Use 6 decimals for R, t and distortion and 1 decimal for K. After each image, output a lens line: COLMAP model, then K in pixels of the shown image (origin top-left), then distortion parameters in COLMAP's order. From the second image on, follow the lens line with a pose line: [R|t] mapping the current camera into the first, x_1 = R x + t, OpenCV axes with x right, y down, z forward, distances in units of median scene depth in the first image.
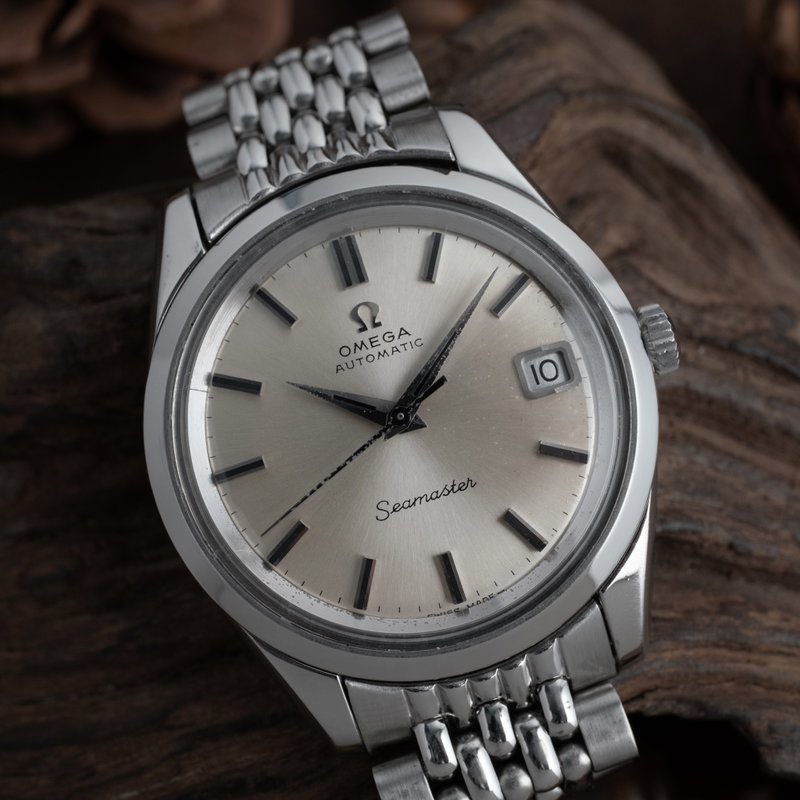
lens RADIAL K [[1256.0, 0, 351.4], [0, 1256.0, 401.3], [0, 0, 1]] dist [0.023292, 0.057393]
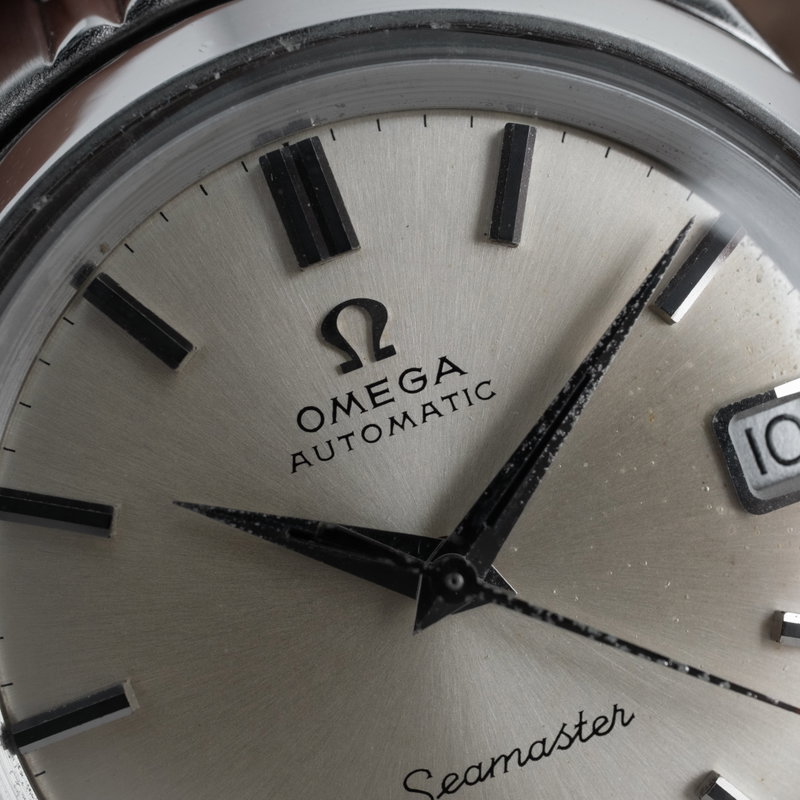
lens RADIAL K [[1256.0, 0, 351.4], [0, 1256.0, 401.3], [0, 0, 1]] dist [0.023292, 0.057393]
pose [[0.996679, -0.049076, 0.064975, -0.018455], [0.043763, 0.995769, 0.080800, -0.079078], [-0.068665, -0.077688, 0.994610, 0.583920]]
